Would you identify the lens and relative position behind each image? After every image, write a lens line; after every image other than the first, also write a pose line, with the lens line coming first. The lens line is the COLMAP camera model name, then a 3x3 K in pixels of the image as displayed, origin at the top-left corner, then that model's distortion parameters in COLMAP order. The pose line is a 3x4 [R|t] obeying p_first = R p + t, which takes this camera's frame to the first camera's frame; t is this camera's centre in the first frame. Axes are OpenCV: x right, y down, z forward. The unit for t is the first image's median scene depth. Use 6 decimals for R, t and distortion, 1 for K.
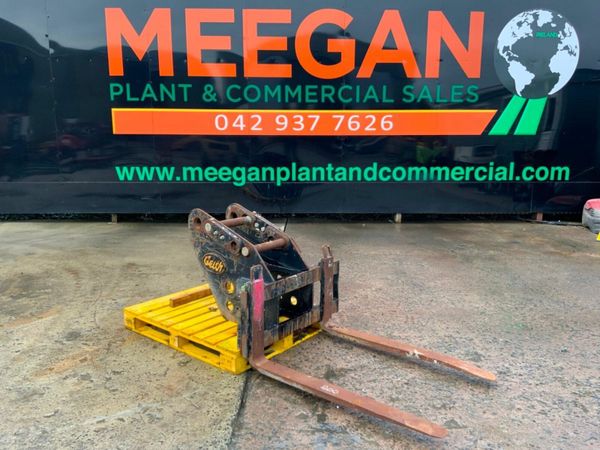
lens RADIAL K [[497.2, 0, 300.0], [0, 497.2, 225.0], [0, 0, 1]] dist [0.071144, -0.150449]
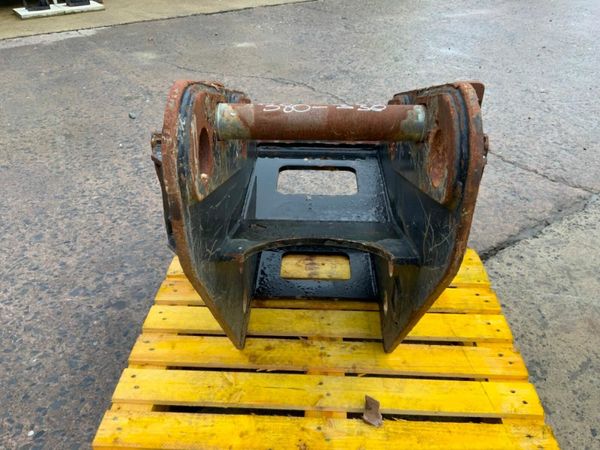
lens RADIAL K [[497.2, 0, 300.0], [0, 497.2, 225.0], [0, 0, 1]] dist [0.060946, -0.120083]
pose [[-0.588481, -0.450836, 0.671146, -0.389335], [0.142359, 0.759354, 0.634913, -0.147598], [-0.795879, 0.469178, -0.382685, 1.413721]]
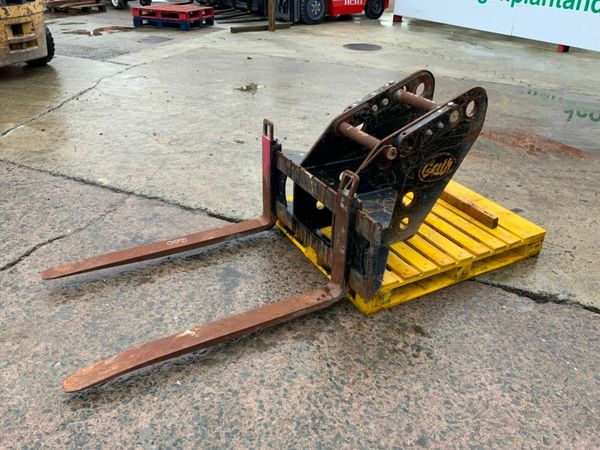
lens RADIAL K [[497.2, 0, 300.0], [0, 497.2, 225.0], [0, 0, 1]] dist [0.060946, -0.120083]
pose [[-0.387245, 0.441712, -0.809279, 0.703977], [-0.199827, 0.816690, 0.541375, -0.262019], [0.900061, 0.371360, -0.227993, 1.352466]]
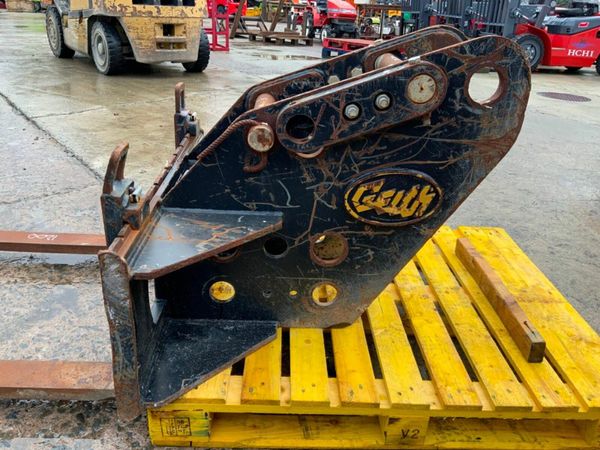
lens RADIAL K [[497.2, 0, 300.0], [0, 497.2, 225.0], [0, 0, 1]] dist [0.060946, -0.120083]
pose [[-0.764524, 0.221292, -0.605420, 0.192359], [-0.178489, 0.829823, 0.528711, -0.113449], [0.619391, 0.512273, -0.594921, 1.543636]]
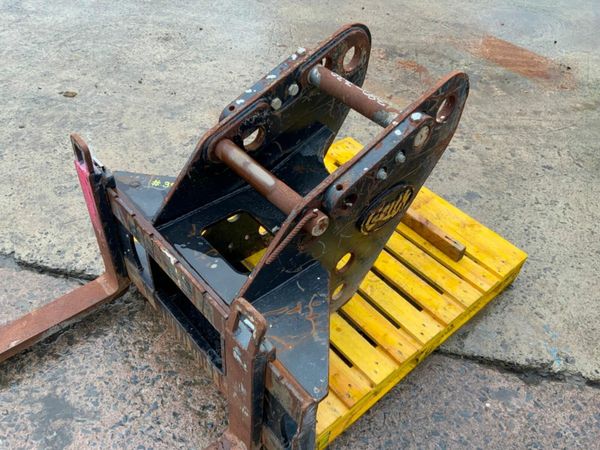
lens RADIAL K [[497.2, 0, 300.0], [0, 497.2, 225.0], [0, 0, 1]] dist [0.060946, -0.120083]
pose [[-0.178780, 0.665085, -0.725051, 0.272768], [-0.252843, 0.681118, 0.687131, -0.242926], [0.950846, 0.306169, 0.046392, 1.227437]]
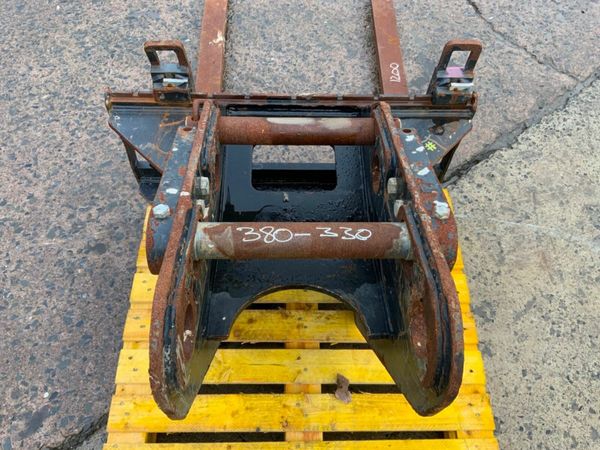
lens RADIAL K [[497.2, 0, 300.0], [0, 497.2, 225.0], [0, 0, 1]] dist [0.071144, -0.150449]
pose [[-0.628906, -0.684544, 0.368616, -0.269108], [0.101597, 0.397692, 0.911877, -0.264414], [-0.770815, 0.610935, -0.180563, 1.310304]]
